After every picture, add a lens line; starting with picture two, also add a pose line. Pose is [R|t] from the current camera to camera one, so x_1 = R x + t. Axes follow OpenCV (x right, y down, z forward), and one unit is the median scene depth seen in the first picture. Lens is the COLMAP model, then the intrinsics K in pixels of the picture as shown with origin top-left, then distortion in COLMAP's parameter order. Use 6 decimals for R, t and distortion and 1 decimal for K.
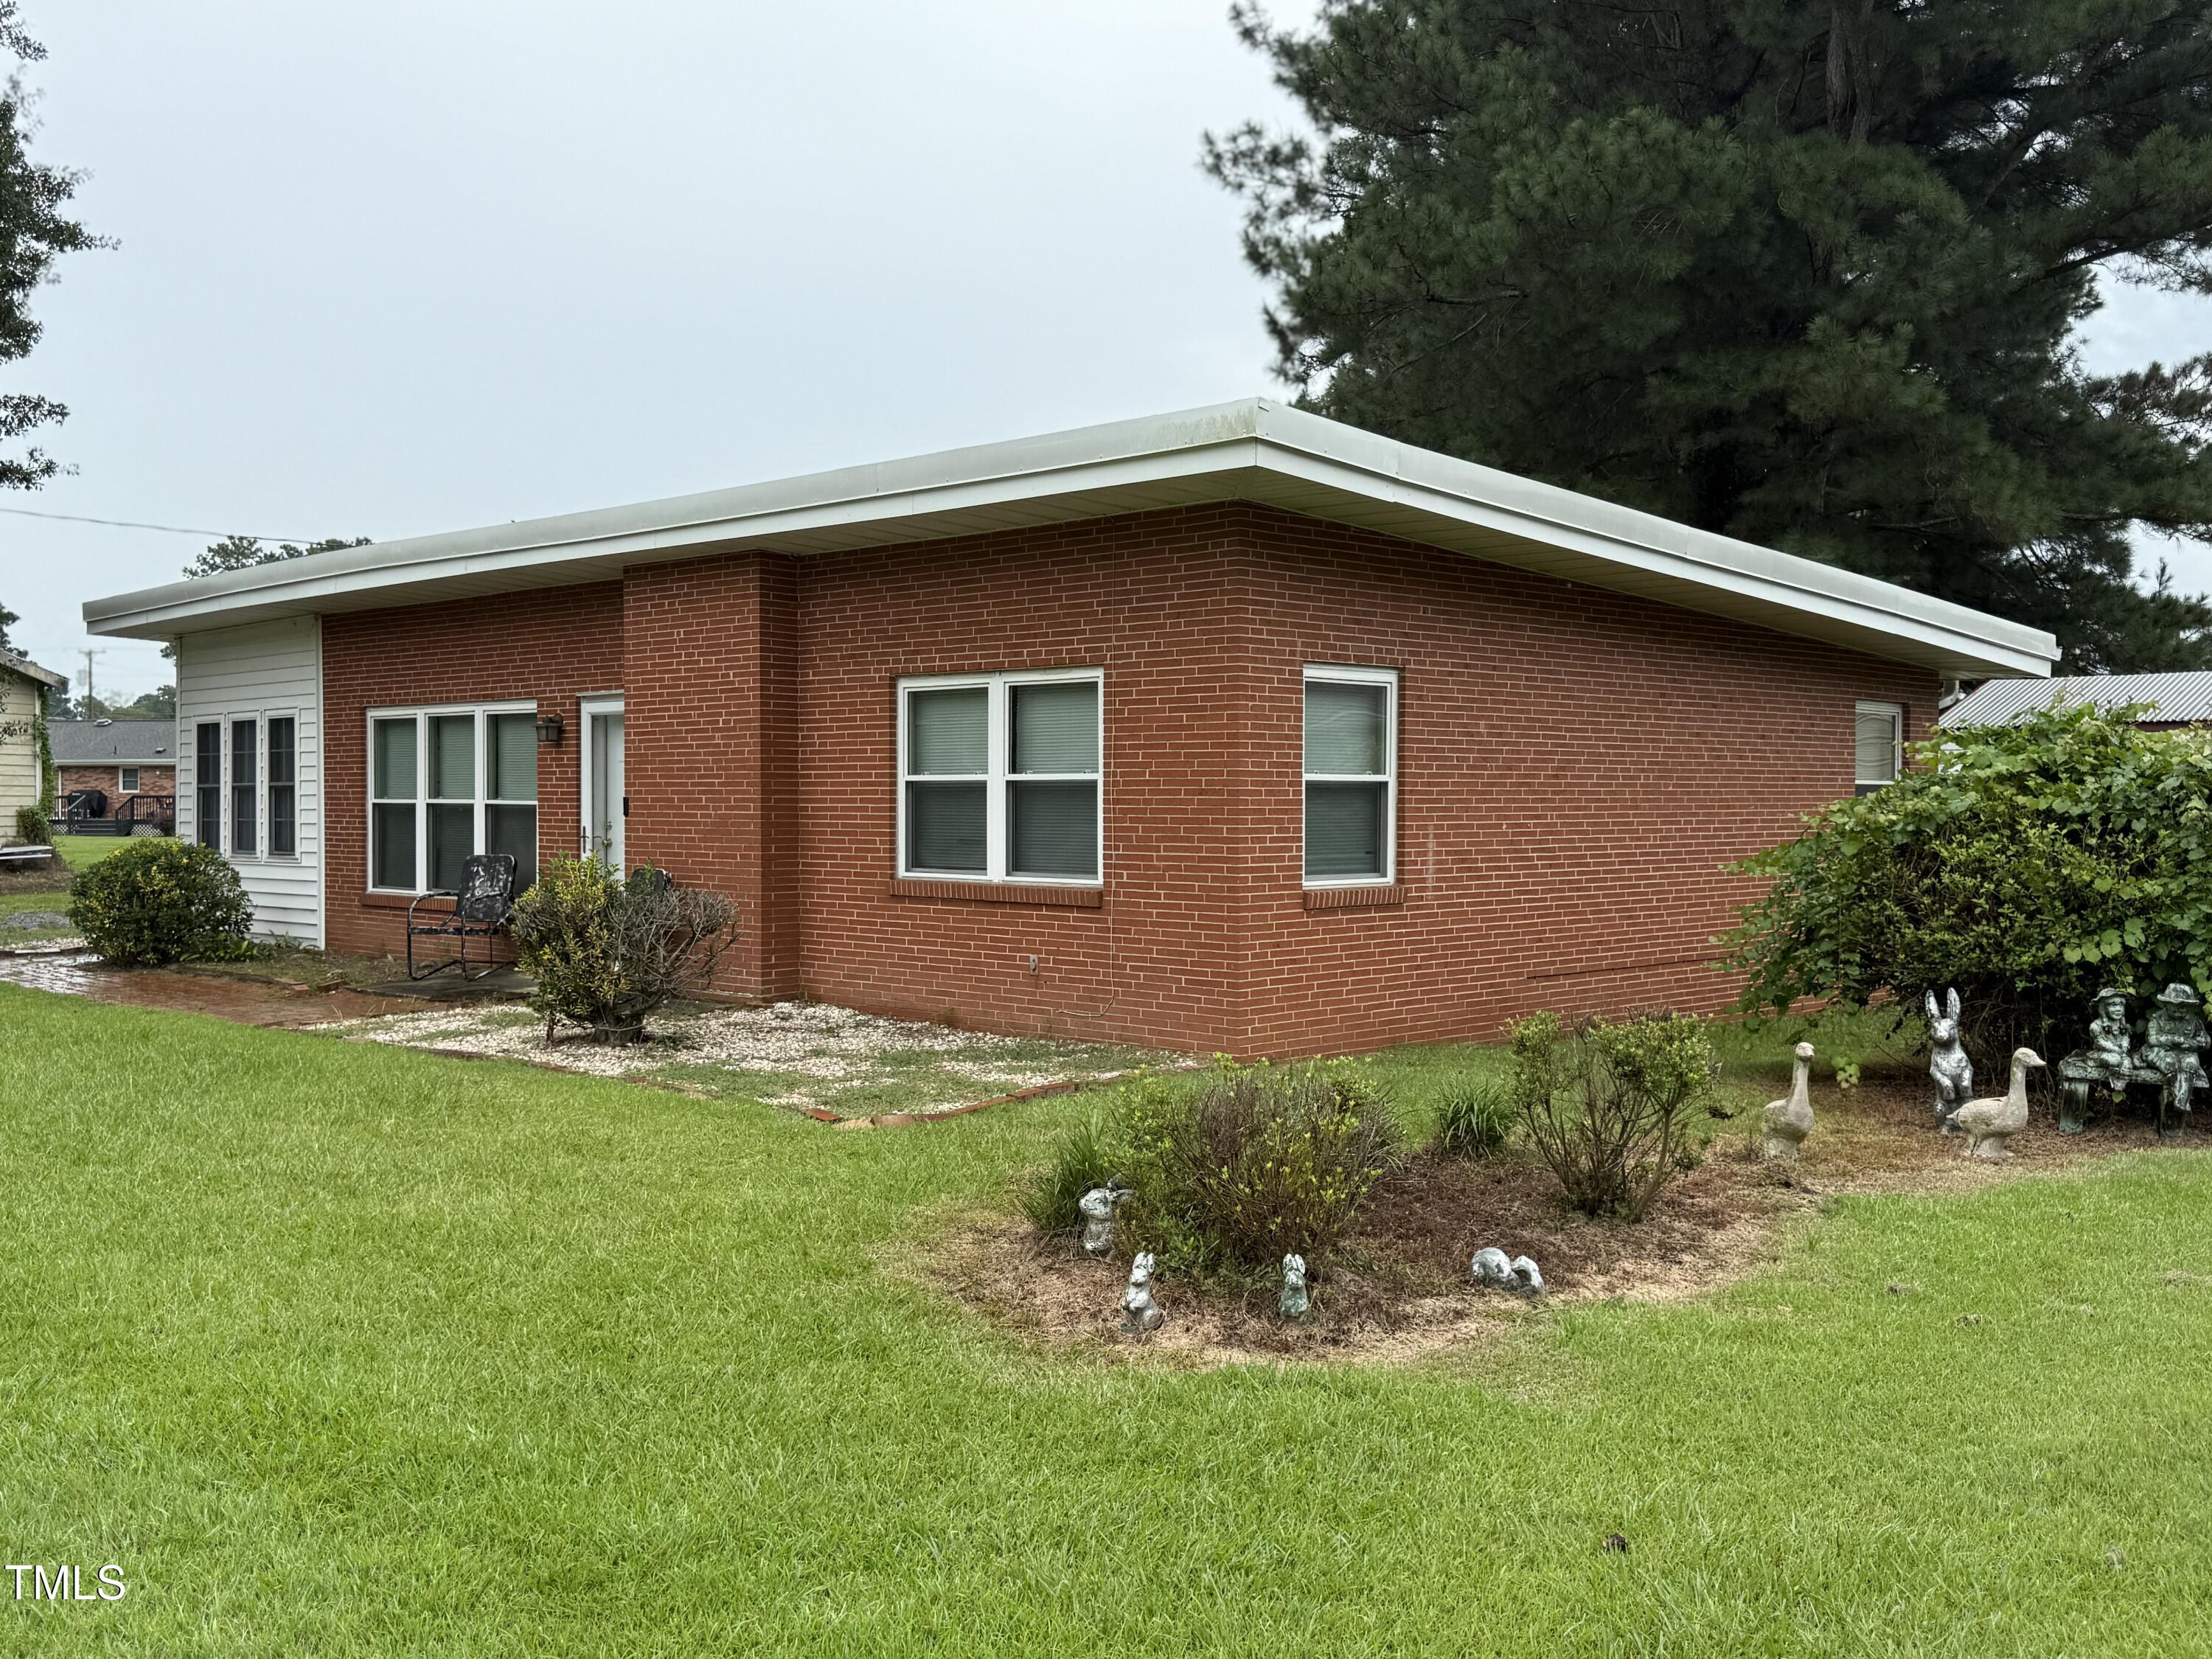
lens RADIAL K [[2116.3, 0, 1116.3], [0, 2116.3, 827.3], [0, 0, 1]] dist [0.001103, 0.000000]
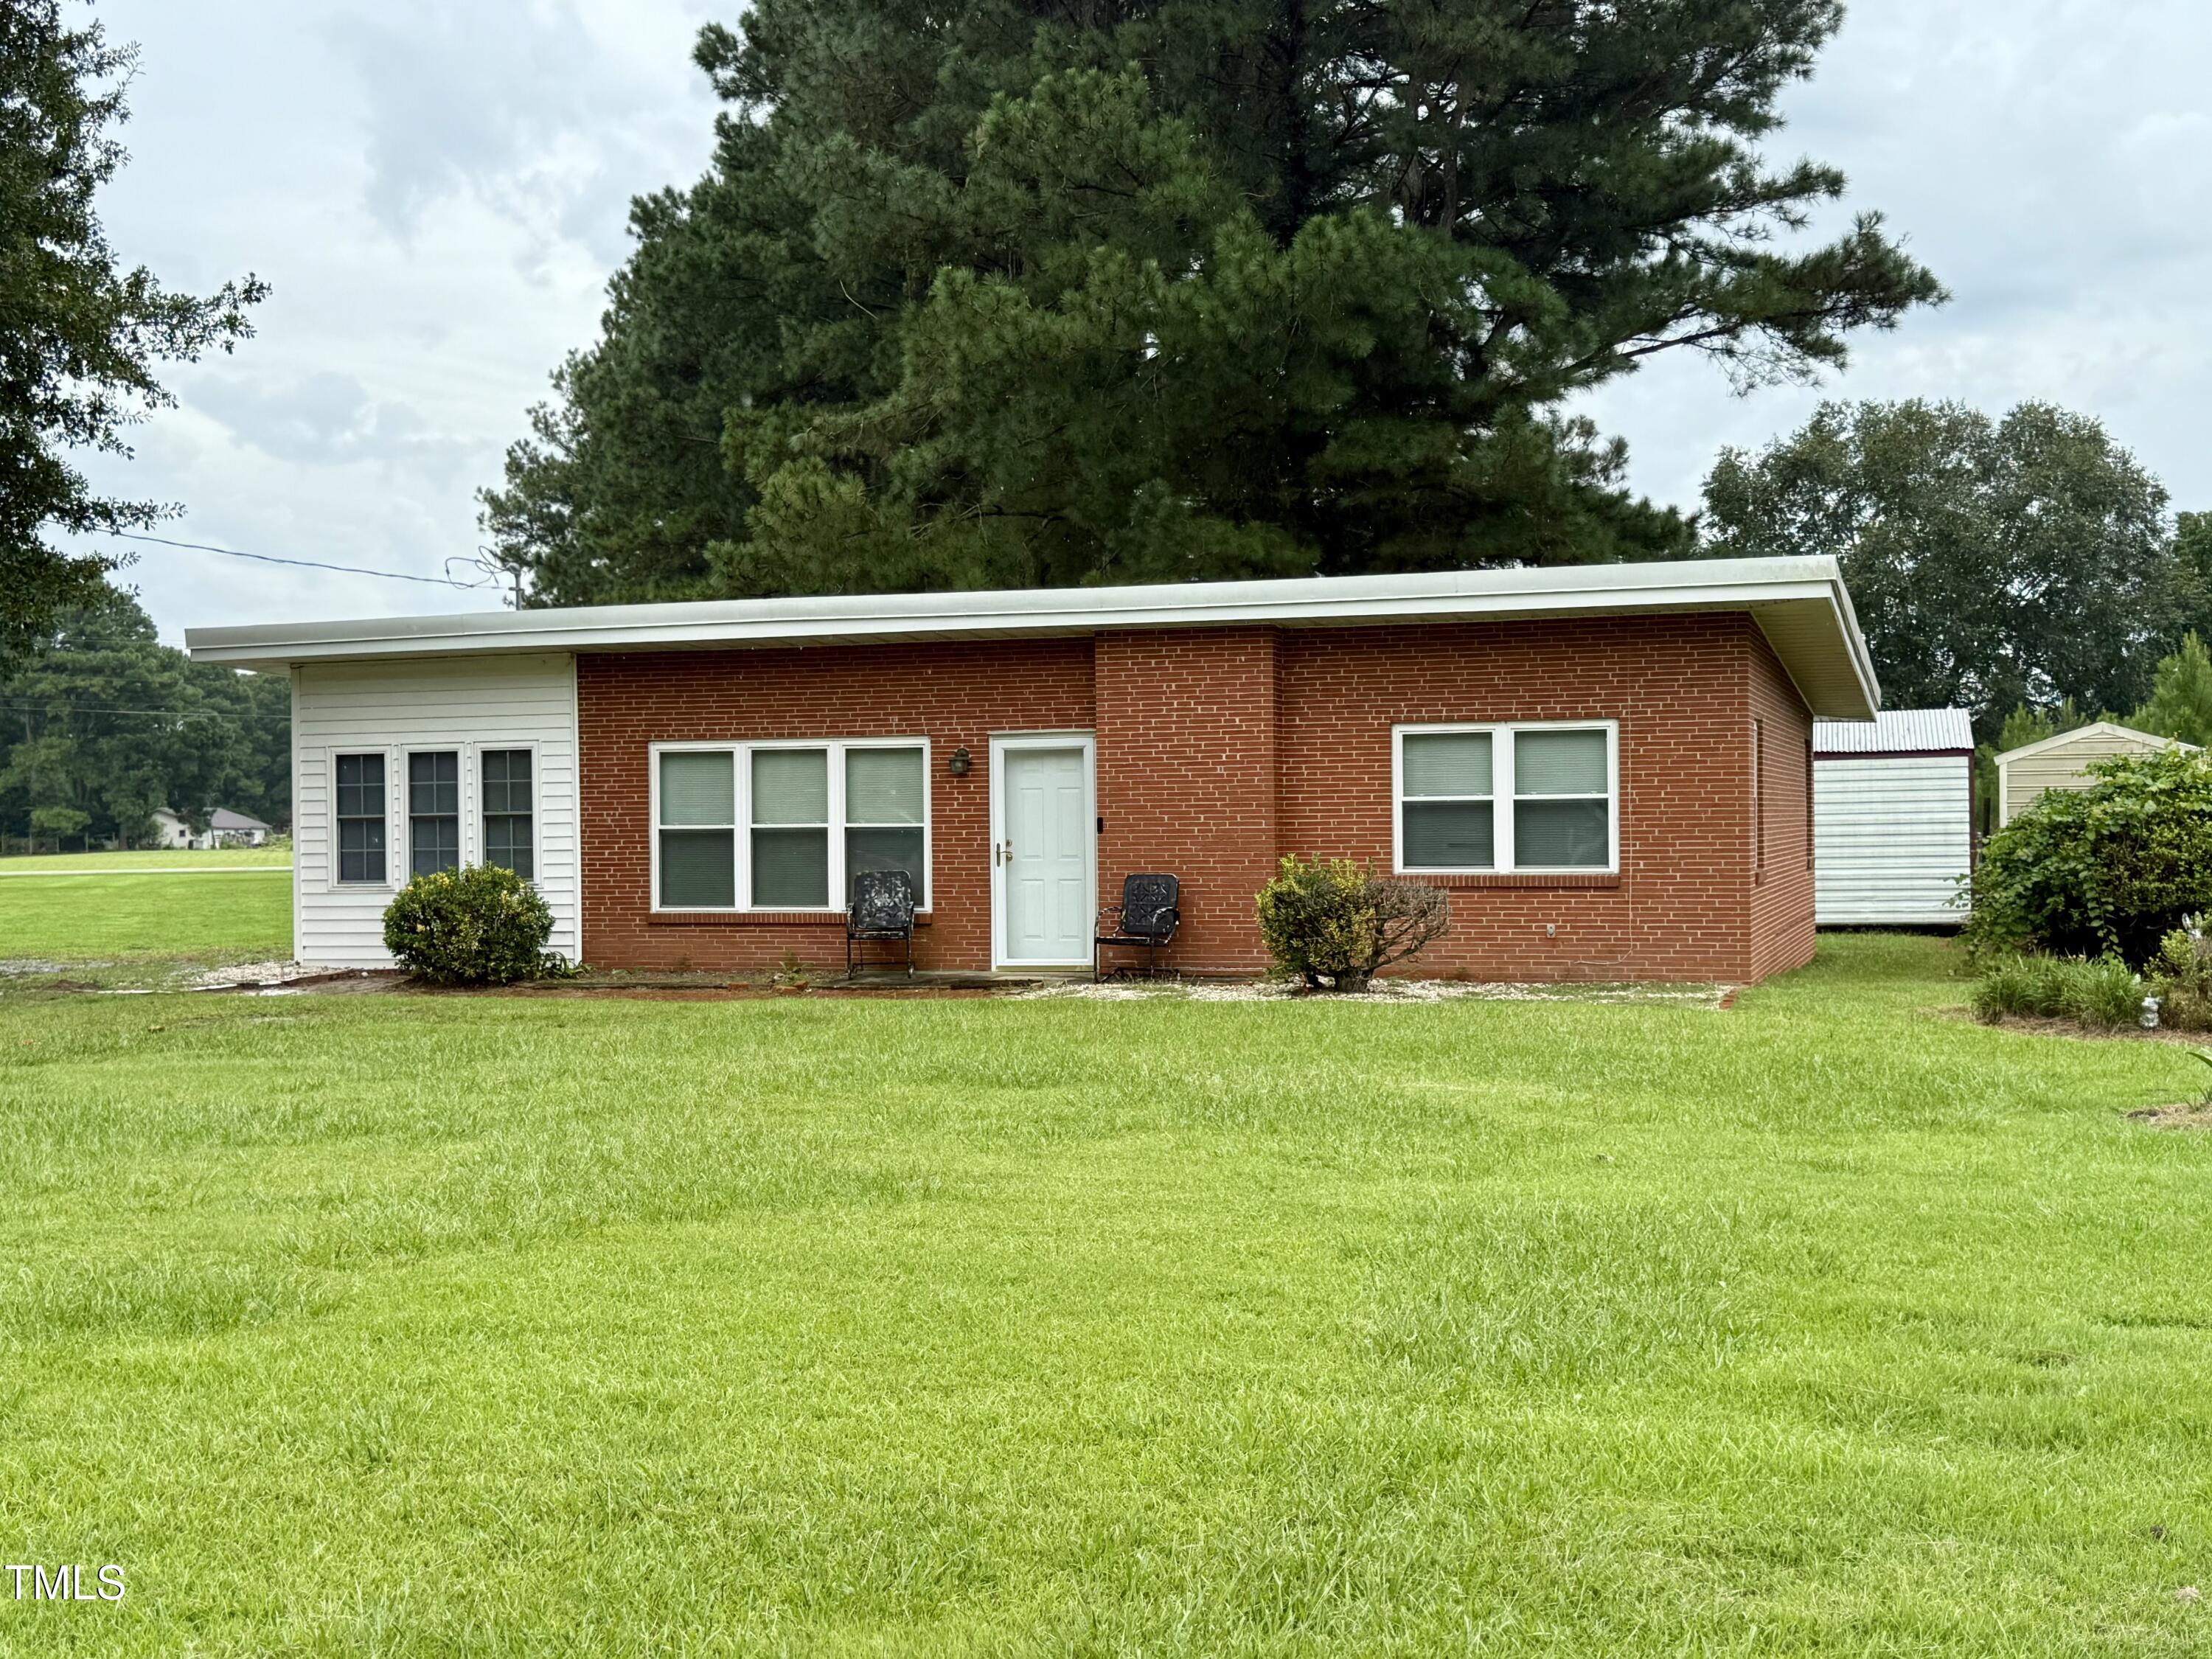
lens RADIAL K [[2592.7, 0, 1091.5], [0, 2592.7, 830.7], [0, 0, 1]] dist [0.110411, 0.000000]
pose [[0.904323, -0.012187, 0.426674, -1.019147], [0.018864, 0.999757, -0.011427, 0.012323], [-0.426431, 0.018382, 0.904333, -0.416274]]
